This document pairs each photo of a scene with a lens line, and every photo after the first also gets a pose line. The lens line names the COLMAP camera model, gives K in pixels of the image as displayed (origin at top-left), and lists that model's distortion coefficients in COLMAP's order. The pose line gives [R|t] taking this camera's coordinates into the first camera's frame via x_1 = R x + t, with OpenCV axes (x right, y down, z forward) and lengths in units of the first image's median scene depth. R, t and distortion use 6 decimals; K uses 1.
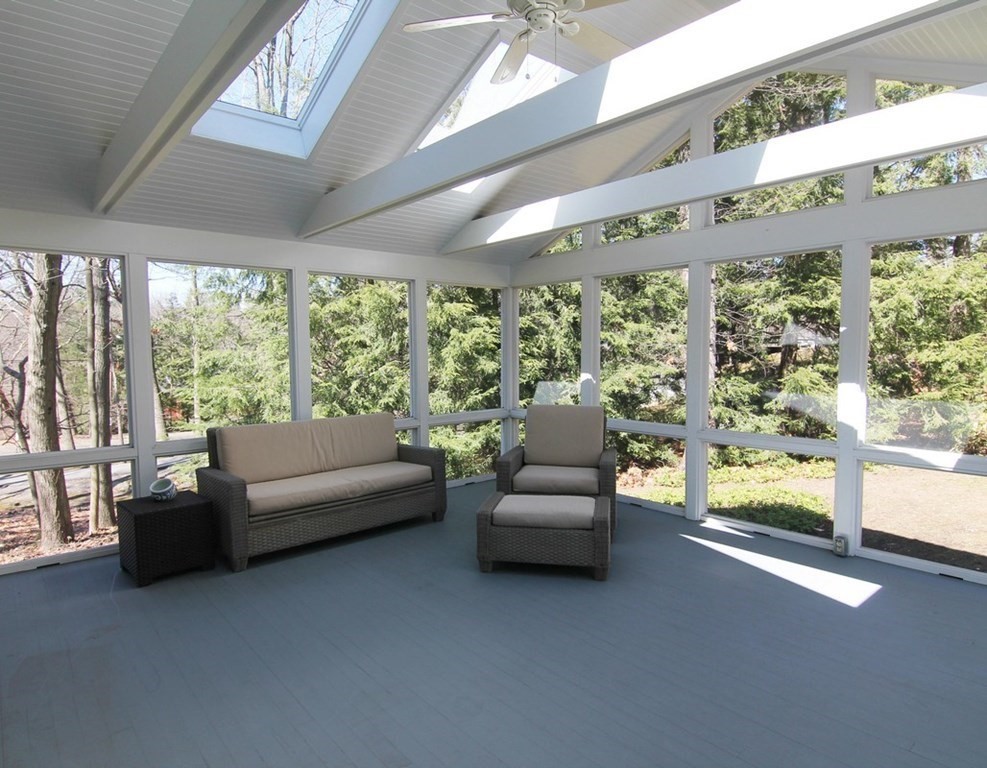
lens RADIAL K [[597.5, 0, 496.4], [0, 597.5, 387.0], [0, 0, 1]] dist [-0.004547, -0.013954]
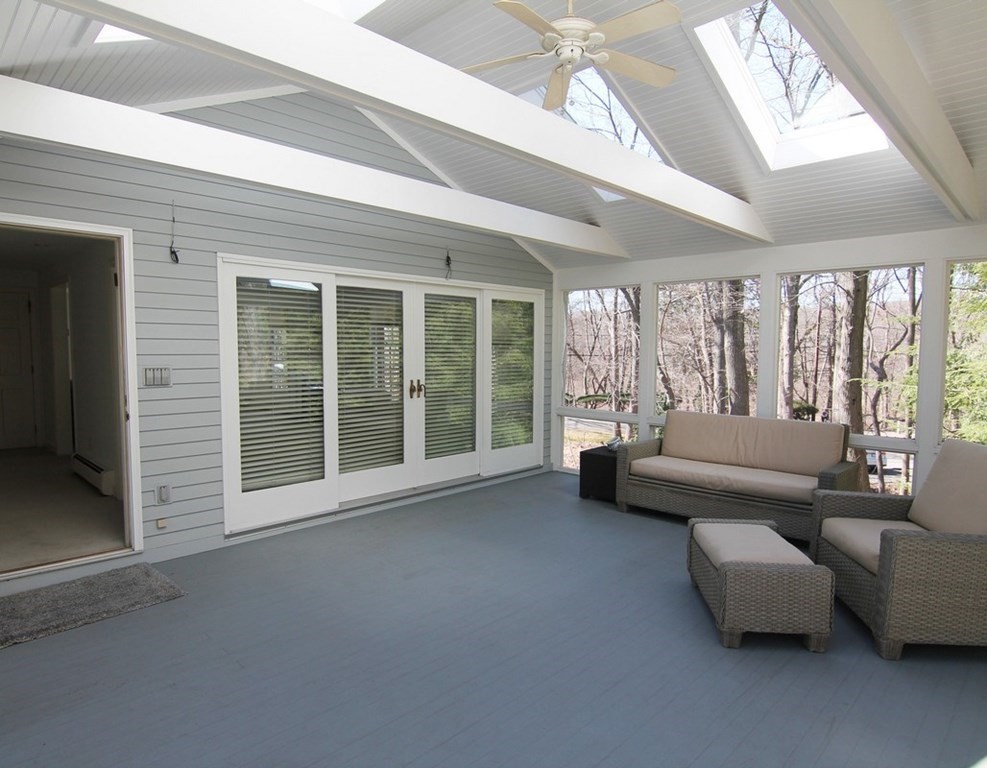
lens RADIAL K [[597.5, 0, 496.0], [0, 597.5, 383.1], [0, 0, 1]] dist [-0.004547, -0.013954]
pose [[0.070503, 0.067078, -0.995254, 0.356459], [-0.069649, 0.995632, 0.062170, -0.019952], [0.995077, 0.064936, 0.074867, 0.235685]]
